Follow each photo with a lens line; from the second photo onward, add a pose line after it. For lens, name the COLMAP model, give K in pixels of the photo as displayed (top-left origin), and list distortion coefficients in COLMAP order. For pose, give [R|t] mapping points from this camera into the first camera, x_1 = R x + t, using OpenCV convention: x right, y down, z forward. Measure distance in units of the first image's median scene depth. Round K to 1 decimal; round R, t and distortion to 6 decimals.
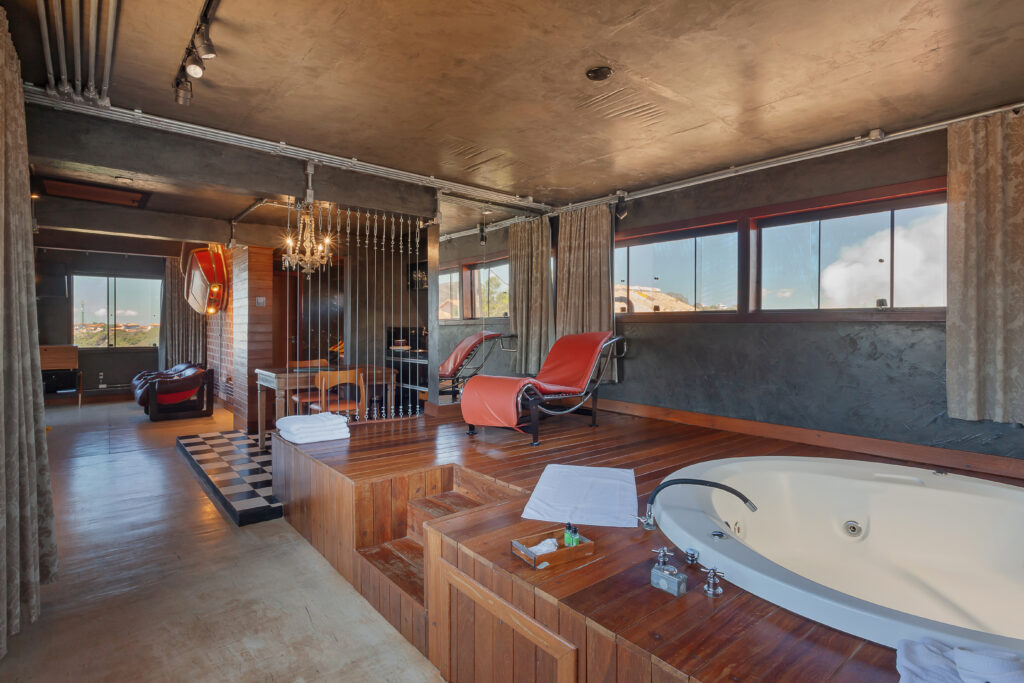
lens RADIAL K [[524.6, 0, 518.1], [0, 524.6, 332.3], [0, 0, 1]] dist [-0.016928, 0.001385]
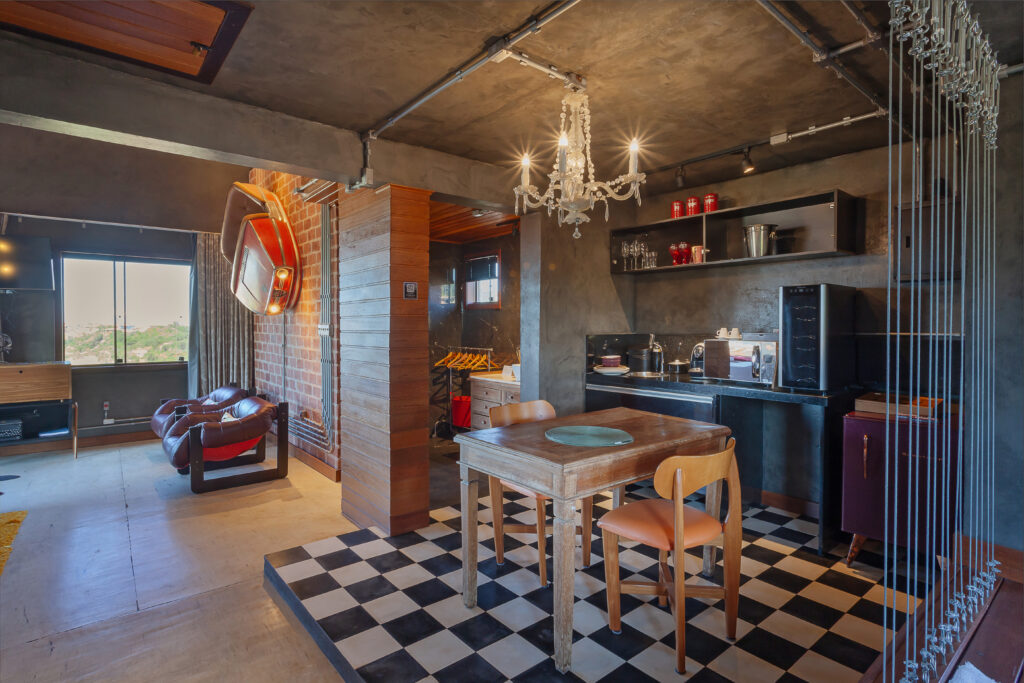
lens RADIAL K [[524.6, 0, 512.8], [0, 524.6, 332.0], [0, 0, 1]] dist [-0.016928, 0.001385]
pose [[0.999988, -0.003917, -0.003062, -0.280535], [0.003922, 0.999991, 0.001513, -0.012348], [0.003056, -0.001525, 0.999994, 0.337346]]
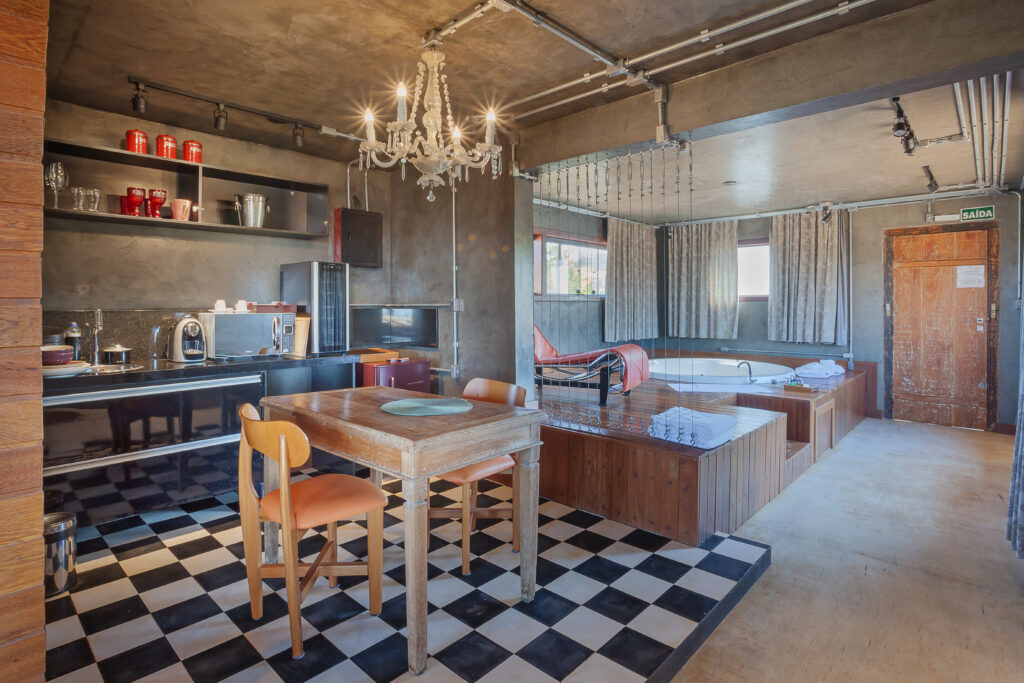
lens RADIAL K [[524.6, 0, 517.8], [0, 524.6, 307.7], [0, 0, 1]] dist [-0.016928, 0.001385]
pose [[-0.128723, -0.010726, 0.991623, -0.524090], [0.016869, 0.999773, 0.013004, -0.010030], [-0.991537, 0.018401, -0.128513, 0.613327]]
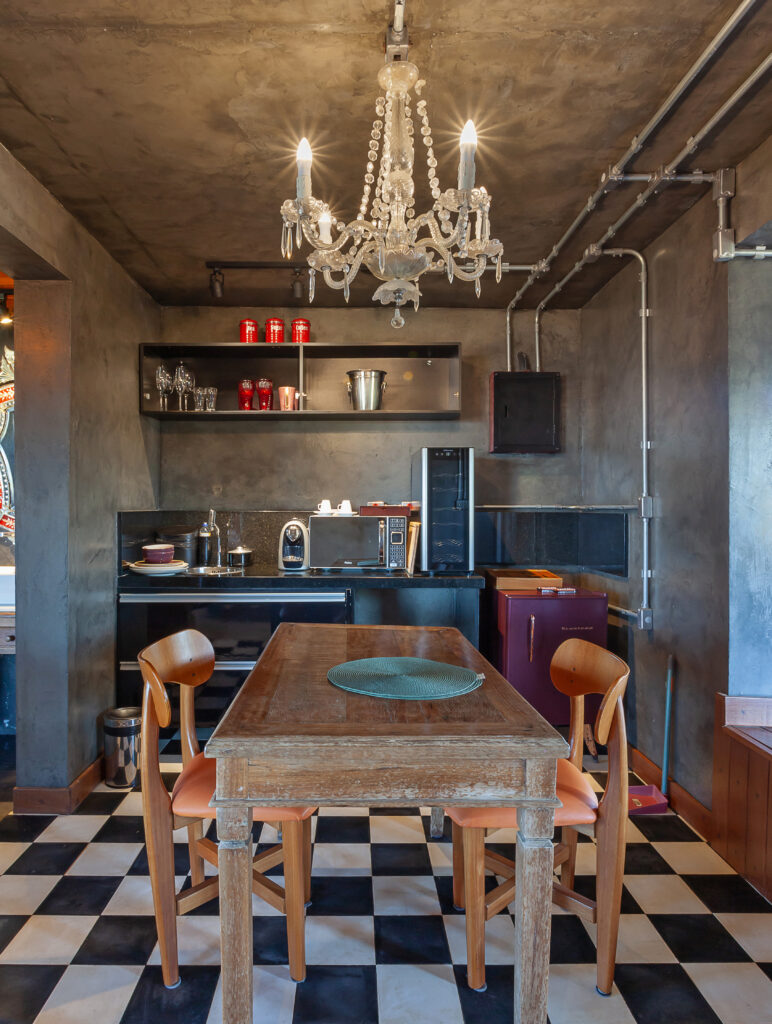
lens RADIAL K [[631.6, 0, 366.7], [0, 631.6, 518.4], [0, 0, 1]] dist [-0.022848, 0.001760]
pose [[0.639107, -0.017913, 0.768910, -0.398552], [0.012833, 0.999838, 0.012626, -0.007353], [-0.769011, 0.001797, 0.639233, 0.504677]]
